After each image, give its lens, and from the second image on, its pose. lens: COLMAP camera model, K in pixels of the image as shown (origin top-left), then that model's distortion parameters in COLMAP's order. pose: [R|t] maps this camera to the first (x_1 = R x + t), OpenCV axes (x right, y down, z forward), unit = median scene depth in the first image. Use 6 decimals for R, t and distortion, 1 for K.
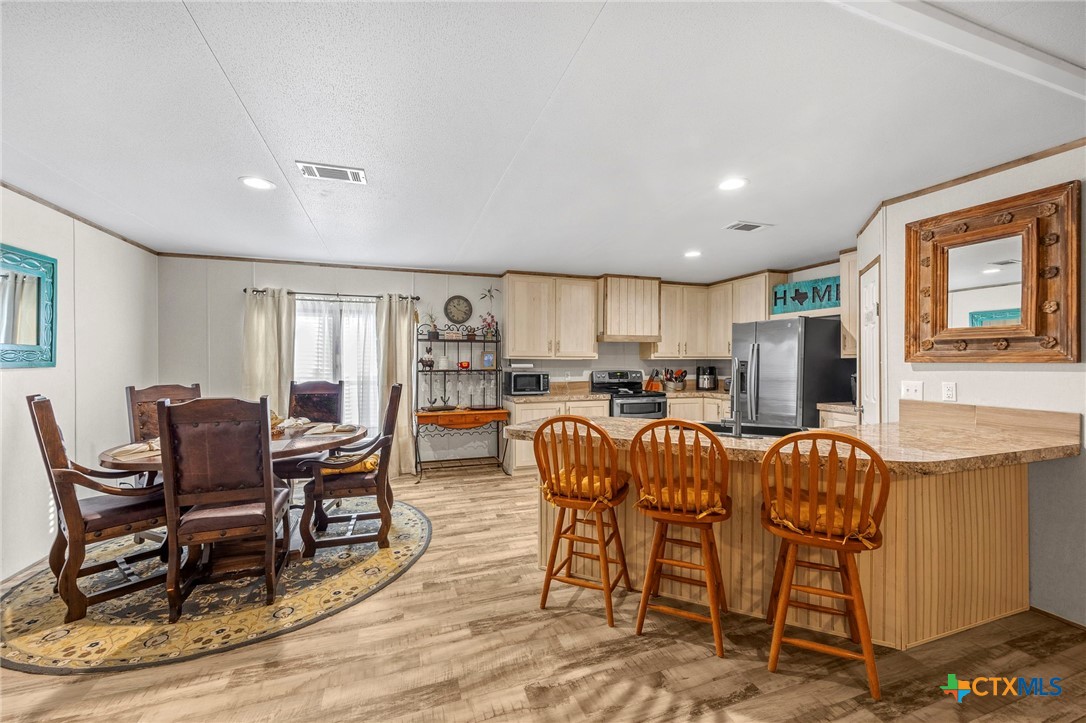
lens RADIAL K [[432.8, 0, 541.1], [0, 432.8, 361.3], [0, 0, 1]] dist [-0.002095, -0.000590]
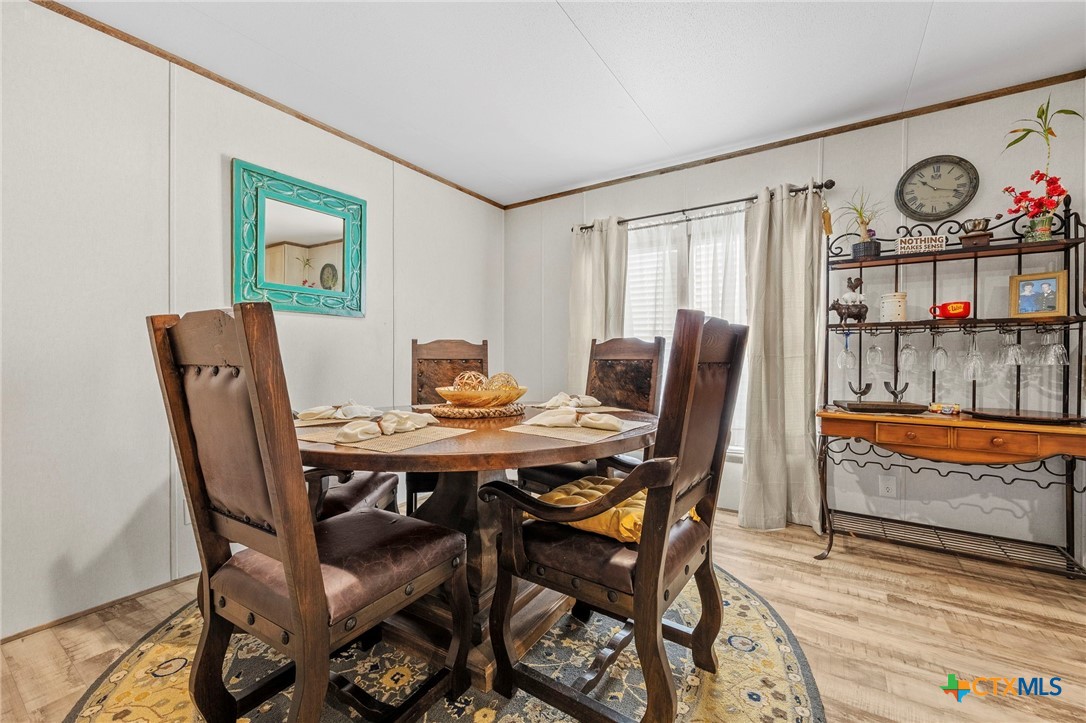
lens RADIAL K [[432.8, 0, 547.0], [0, 432.8, 359.5], [0, 0, 1]] dist [-0.002095, -0.000590]
pose [[0.611452, 0.006654, -0.791254, -0.088602], [-0.004361, 0.999978, 0.005039, 0.058085], [0.791270, 0.000369, 0.611467, 0.440309]]
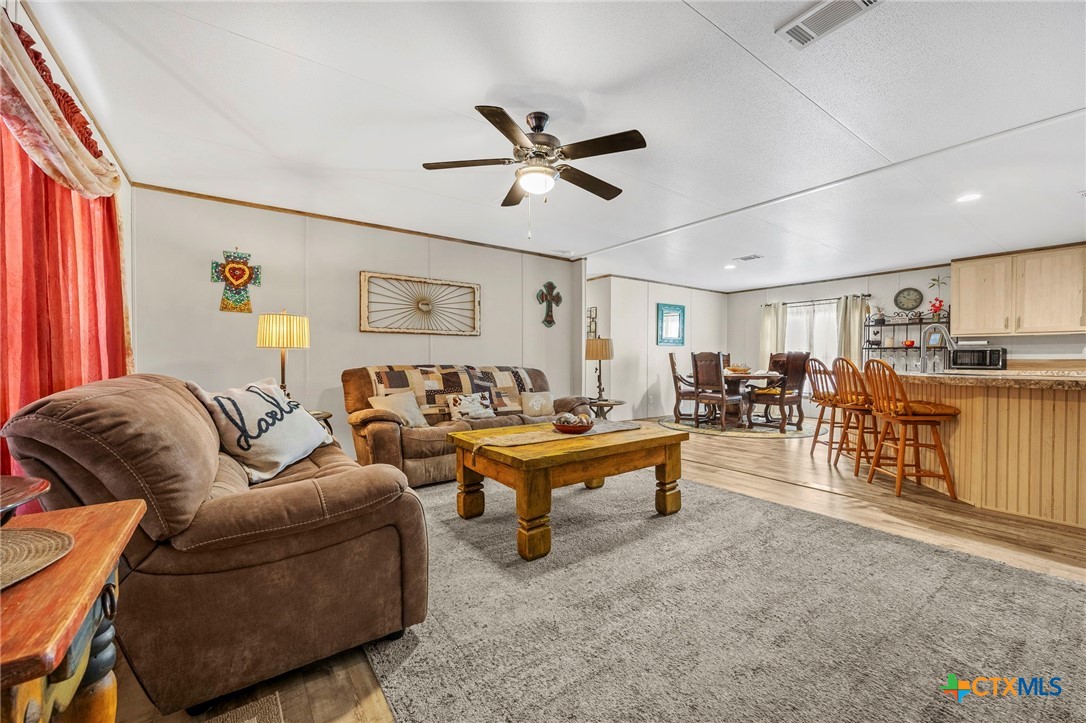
lens RADIAL K [[432.8, 0, 546.5], [0, 432.8, 363.6], [0, 0, 1]] dist [-0.002095, -0.000590]
pose [[0.283555, 0.013413, -0.958862, 0.743927], [-0.003422, 0.999910, 0.012976, 0.055762], [0.958950, -0.000398, 0.283575, -0.362774]]
